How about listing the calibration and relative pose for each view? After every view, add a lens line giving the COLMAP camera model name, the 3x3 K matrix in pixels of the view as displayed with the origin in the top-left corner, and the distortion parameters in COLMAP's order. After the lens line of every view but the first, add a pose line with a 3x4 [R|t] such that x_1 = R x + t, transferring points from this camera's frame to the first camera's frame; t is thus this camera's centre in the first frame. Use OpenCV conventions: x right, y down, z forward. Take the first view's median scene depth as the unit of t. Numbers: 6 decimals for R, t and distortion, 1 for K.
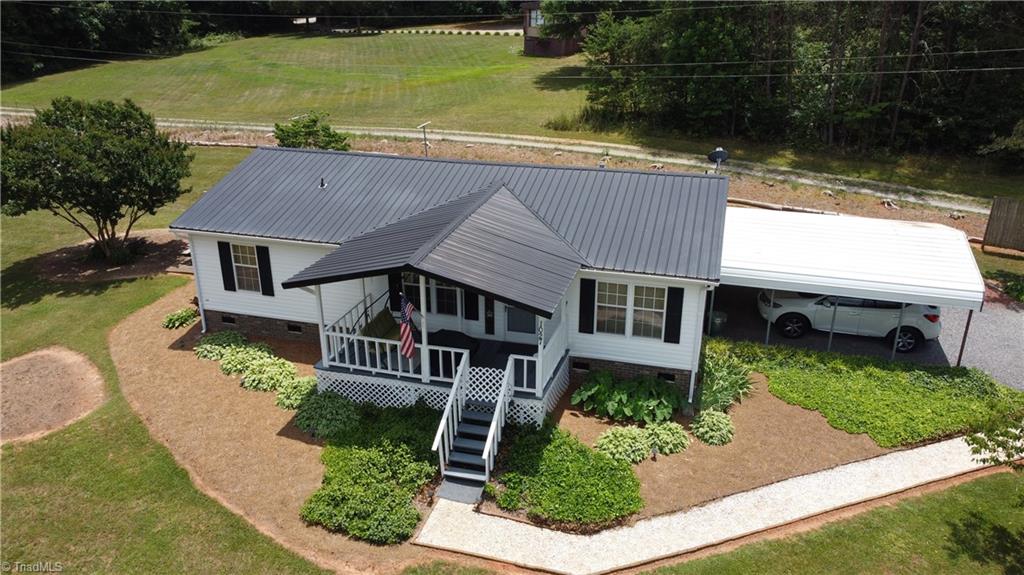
lens RADIAL K [[767.3, 0, 510.4], [0, 767.3, 287.8], [0, 0, 1]] dist [-0.006689, 0.002523]
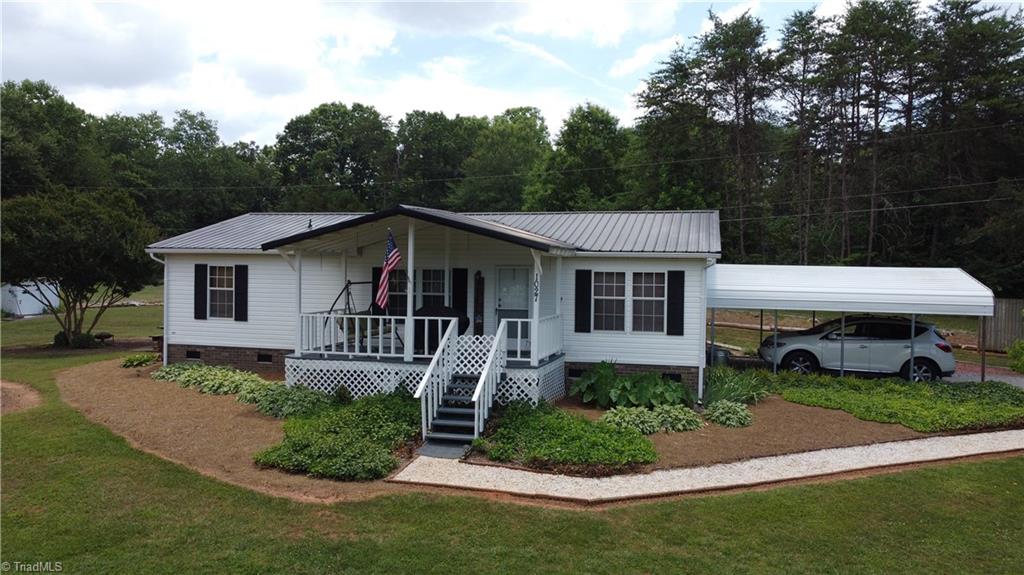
lens RADIAL K [[767.3, 0, 510.0], [0, 767.3, 289.6], [0, 0, 1]] dist [-0.006689, 0.002523]
pose [[0.999541, 0.013815, 0.026945, -0.015980], [-0.003374, 0.935134, -0.354277, 0.360646], [-0.030092, 0.354024, 0.934752, 0.121699]]
